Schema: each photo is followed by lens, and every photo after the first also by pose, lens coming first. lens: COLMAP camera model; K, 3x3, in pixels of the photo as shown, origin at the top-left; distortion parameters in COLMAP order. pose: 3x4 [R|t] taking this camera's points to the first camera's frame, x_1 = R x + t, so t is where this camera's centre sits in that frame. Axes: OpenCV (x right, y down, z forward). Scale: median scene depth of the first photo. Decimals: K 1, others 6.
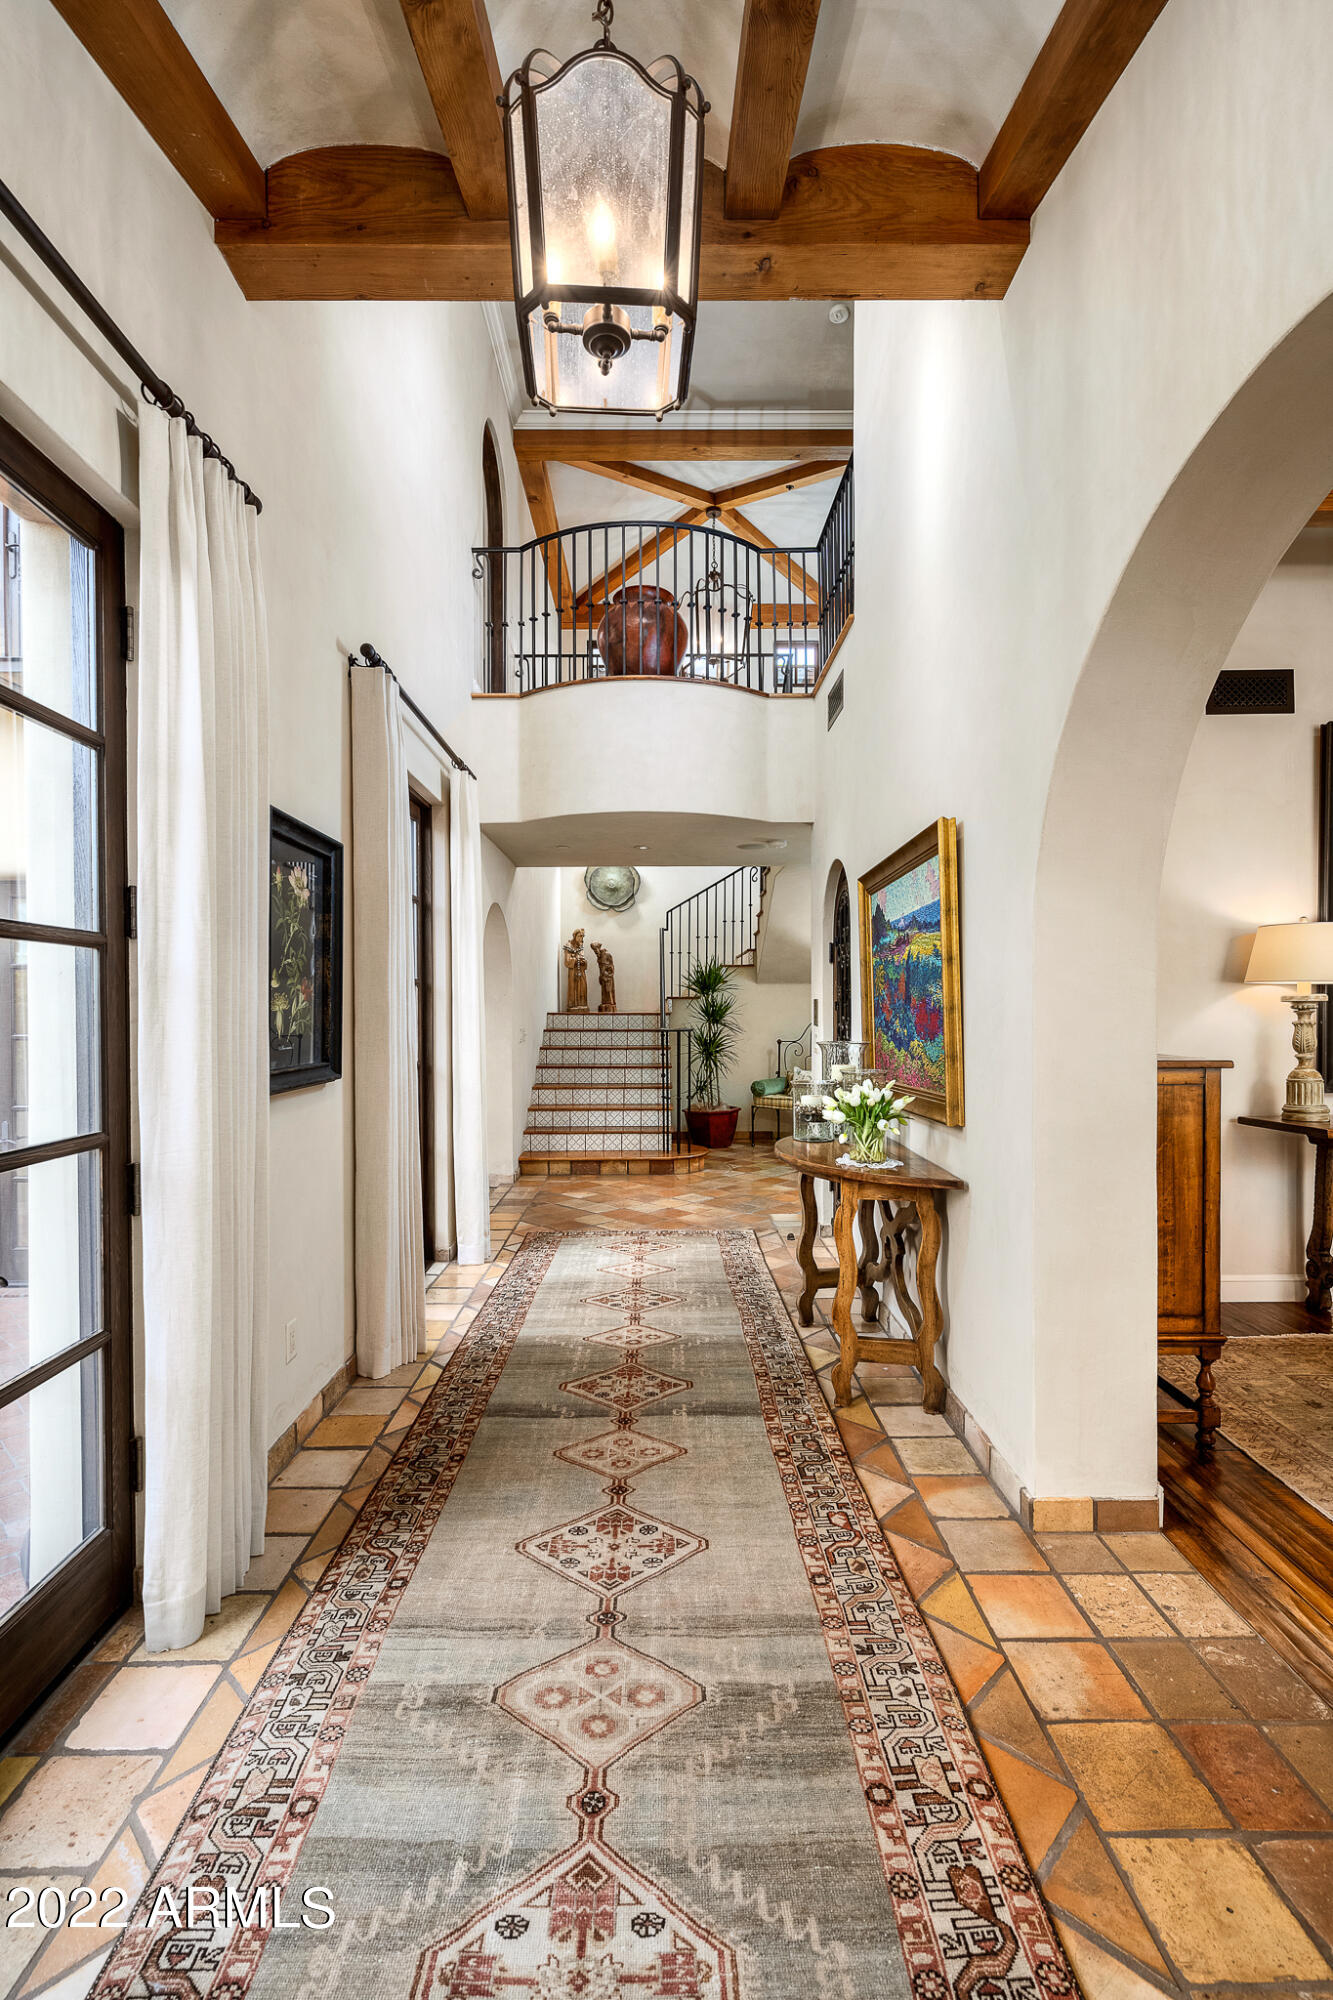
lens RADIAL K [[906.0, 0, 661.9], [0, 906.0, 1016.3], [0, 0, 1]] dist [0.002385, 0.000077]
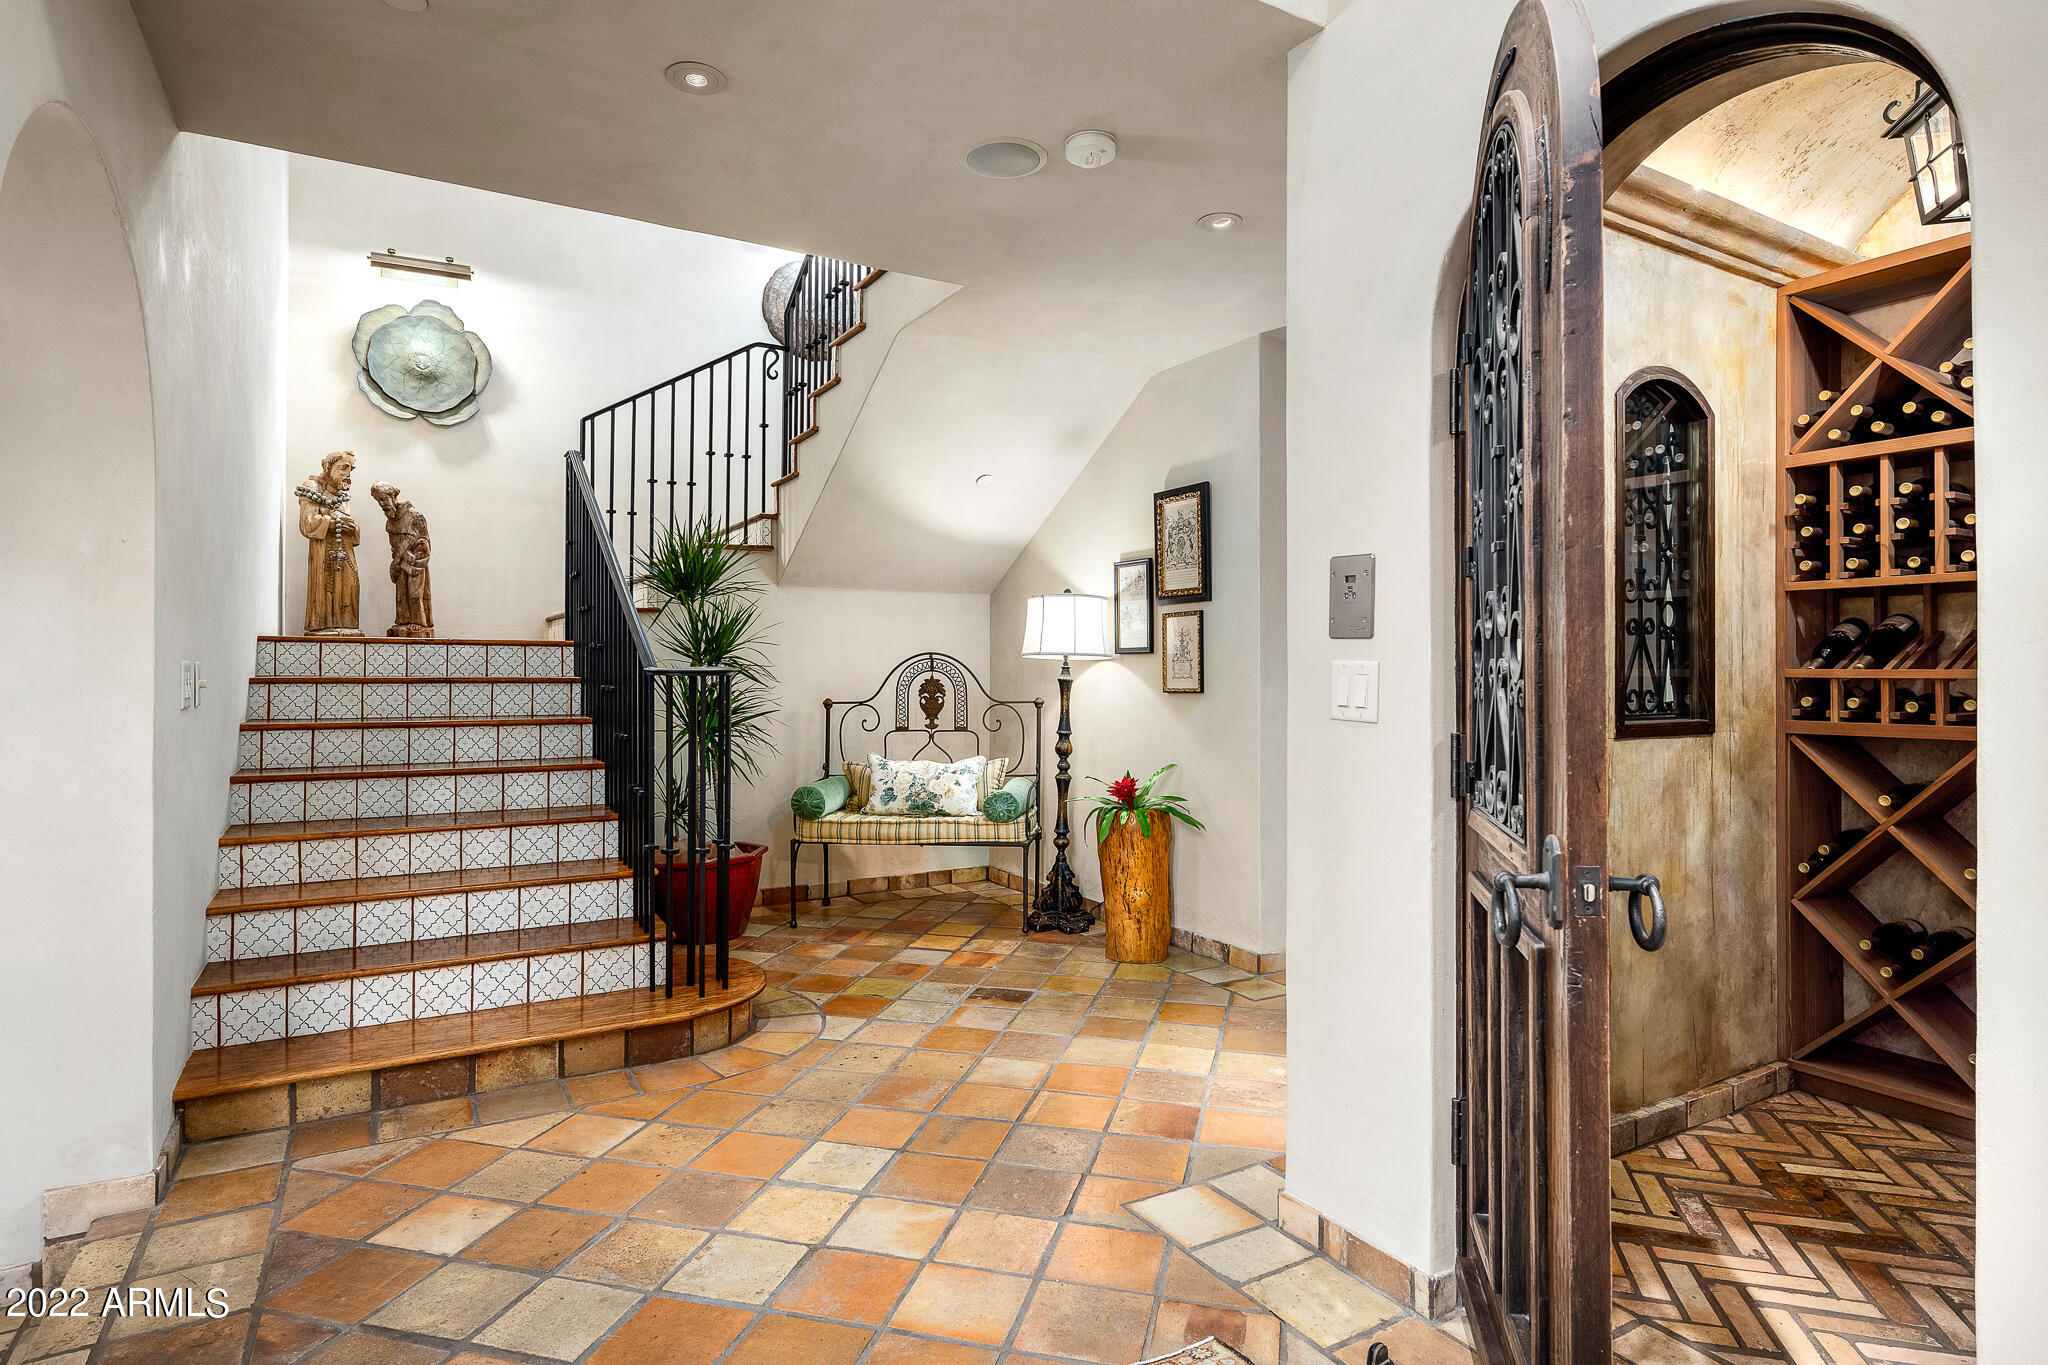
lens RADIAL K [[1076.7, 0, 1030.1], [0, 1076.7, 667.0], [0, 0, 1]] dist [-0.001576, -0.000336]
pose [[0.864001, 0.004222, 0.503472, -0.076381], [-0.002249, 0.999987, -0.004526, 0.011569], [-0.503484, 0.002778, 0.864000, 0.449987]]
